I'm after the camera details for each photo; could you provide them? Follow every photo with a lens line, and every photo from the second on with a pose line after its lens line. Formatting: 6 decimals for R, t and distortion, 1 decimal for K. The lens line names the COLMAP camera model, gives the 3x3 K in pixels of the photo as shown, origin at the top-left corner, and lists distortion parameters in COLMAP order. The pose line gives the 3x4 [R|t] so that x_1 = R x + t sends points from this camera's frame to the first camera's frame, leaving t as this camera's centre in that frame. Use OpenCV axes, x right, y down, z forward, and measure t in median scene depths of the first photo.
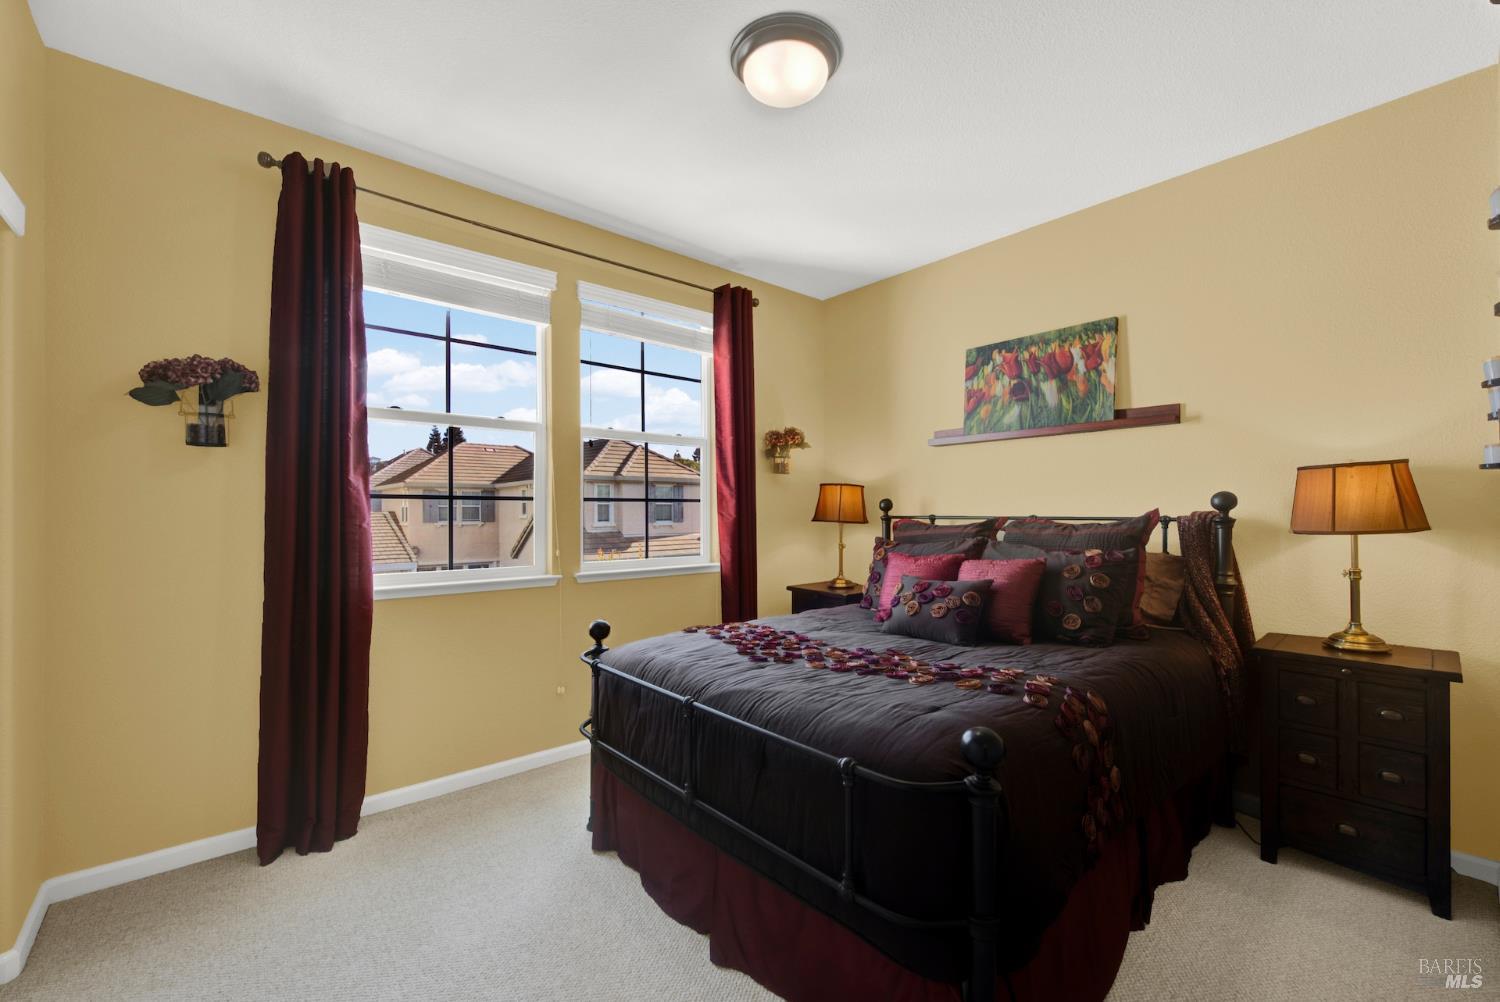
lens RADIAL K [[609.5, 0, 750.4], [0, 609.5, 508.2], [0, 0, 1]] dist [0.003141, -0.002371]
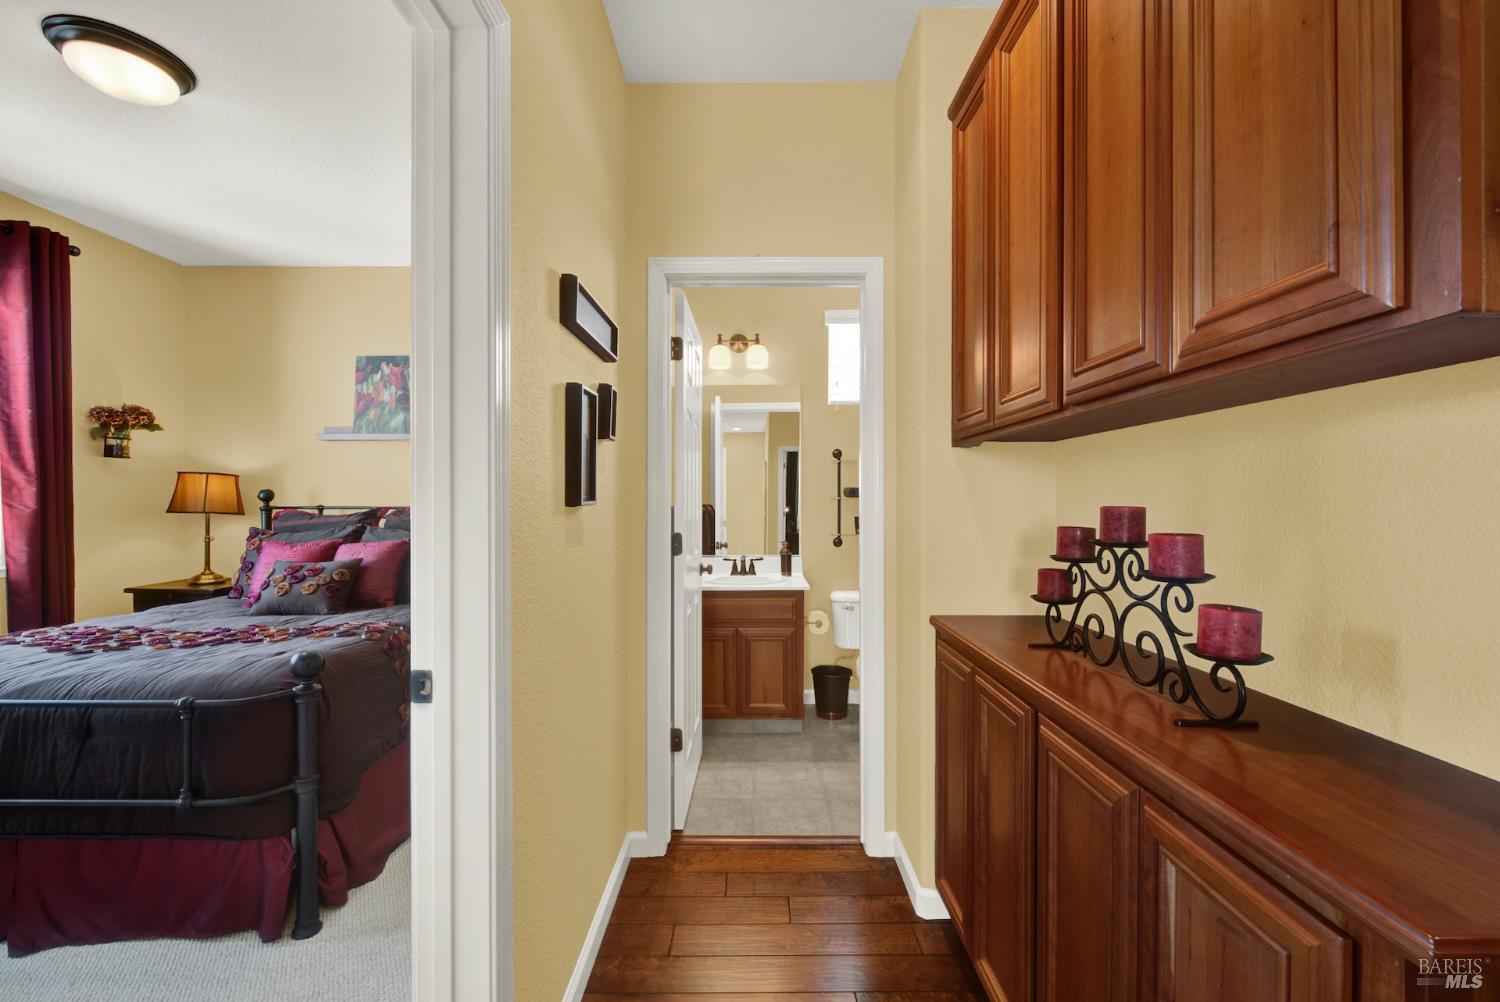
lens RADIAL K [[609.5, 0, 744.8], [0, 609.5, 498.9], [0, 0, 1]] dist [0.003141, -0.002371]
pose [[0.661416, 0.005103, 0.750002, -0.010276], [-0.005365, 0.999983, -0.002072, -0.002324], [-0.750000, -0.002653, 0.661432, -0.289497]]
